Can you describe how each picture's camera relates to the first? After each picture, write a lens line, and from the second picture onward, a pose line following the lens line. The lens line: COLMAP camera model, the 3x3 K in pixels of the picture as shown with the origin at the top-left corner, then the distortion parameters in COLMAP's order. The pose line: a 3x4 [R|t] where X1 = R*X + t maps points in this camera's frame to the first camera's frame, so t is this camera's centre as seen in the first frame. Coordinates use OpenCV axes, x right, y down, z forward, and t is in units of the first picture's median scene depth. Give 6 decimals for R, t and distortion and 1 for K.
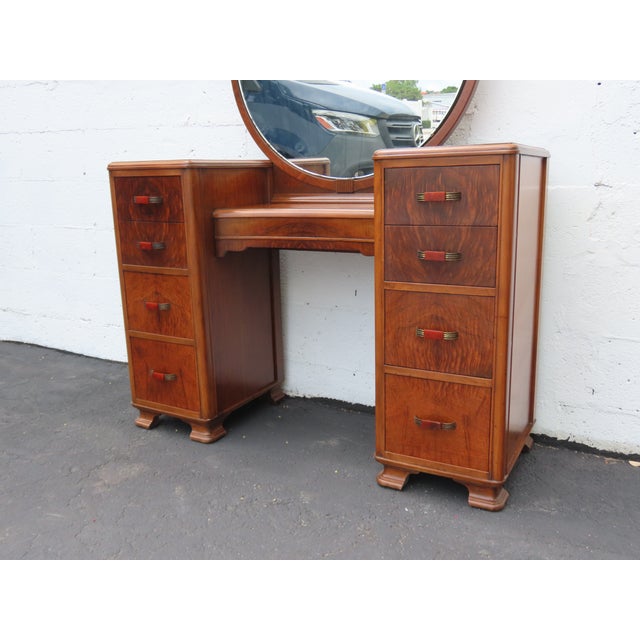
lens RADIAL K [[605.8, 0, 321.9], [0, 605.8, 317.6], [0, 0, 1]] dist [-0.017340, 0.000000]
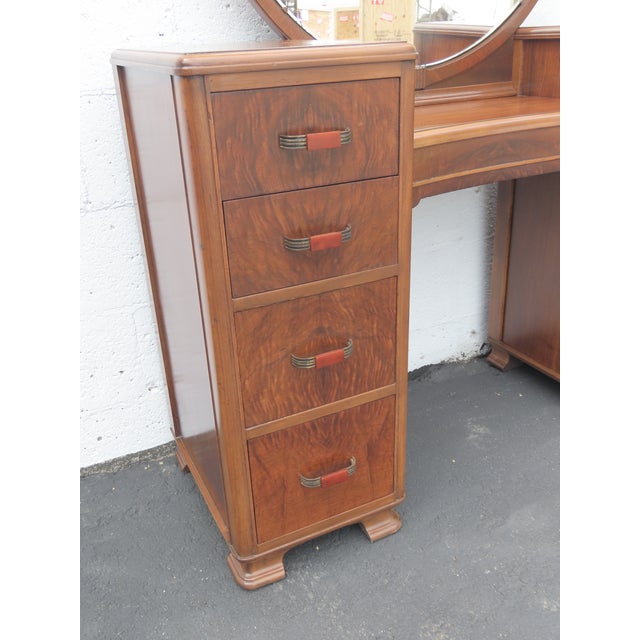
lens RADIAL K [[623.5, 0, 312.6], [0, 623.5, 317.1], [0, 0, 1]] dist [-0.018161, 0.000000]
pose [[0.574287, -0.349278, 0.740405, -0.746830], [0.220170, 0.936991, 0.271243, -0.218805], [-0.788492, 0.007244, 0.615002, 0.803169]]
